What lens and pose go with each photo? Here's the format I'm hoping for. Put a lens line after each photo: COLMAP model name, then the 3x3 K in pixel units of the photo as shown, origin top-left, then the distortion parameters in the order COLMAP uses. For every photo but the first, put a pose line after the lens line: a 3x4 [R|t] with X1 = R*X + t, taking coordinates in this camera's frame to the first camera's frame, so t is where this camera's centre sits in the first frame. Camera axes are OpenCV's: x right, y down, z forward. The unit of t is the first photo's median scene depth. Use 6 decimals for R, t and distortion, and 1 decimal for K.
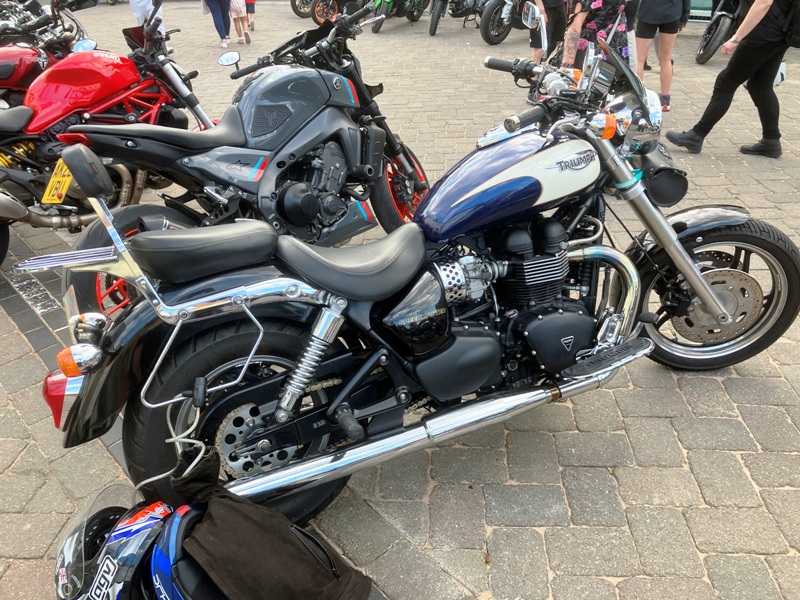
lens RADIAL K [[667.2, 0, 399.7], [0, 667.2, 279.5], [0, 0, 1]] dist [0.001837, 0.000367]
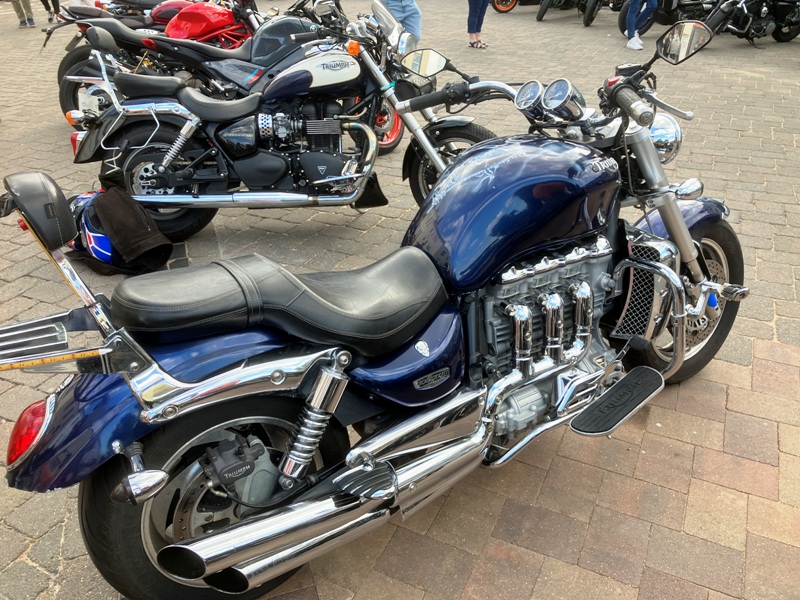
lens RADIAL K [[656.0, 0, 400.0], [0, 656.0, 300.0], [0, 0, 1]] dist [0.003894, 0.001182]
pose [[0.923873, 0.205228, -0.323017, 1.092974], [-0.192143, 0.978703, 0.072261, 0.272450], [0.330968, -0.004694, 0.943630, -0.600542]]
